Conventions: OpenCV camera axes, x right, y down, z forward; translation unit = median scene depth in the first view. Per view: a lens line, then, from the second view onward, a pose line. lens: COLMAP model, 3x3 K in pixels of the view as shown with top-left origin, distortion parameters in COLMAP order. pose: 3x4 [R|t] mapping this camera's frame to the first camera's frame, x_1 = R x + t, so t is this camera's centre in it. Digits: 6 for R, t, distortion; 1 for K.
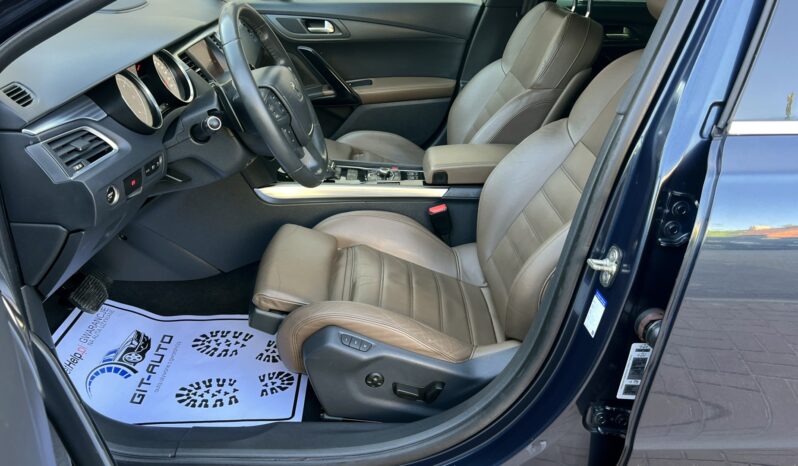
lens RADIAL K [[649.1, 0, 395.5], [0, 649.1, 233.7], [0, 0, 1]] dist [0.037419, -0.032194]
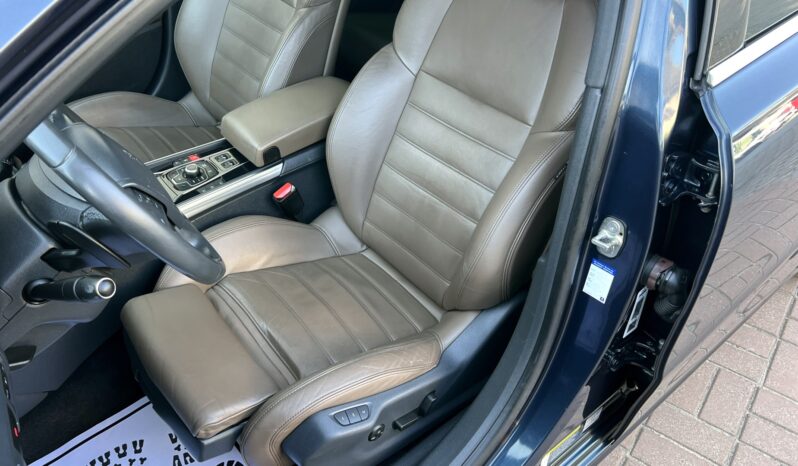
lens RADIAL K [[649.1, 0, 400.8], [0, 649.1, 229.1], [0, 0, 1]] dist [0.037419, -0.032194]
pose [[0.784310, -0.438915, 0.438418, -0.223417], [0.306146, 0.888499, 0.341826, -0.255958], [-0.539567, -0.133877, 0.831231, 0.233715]]
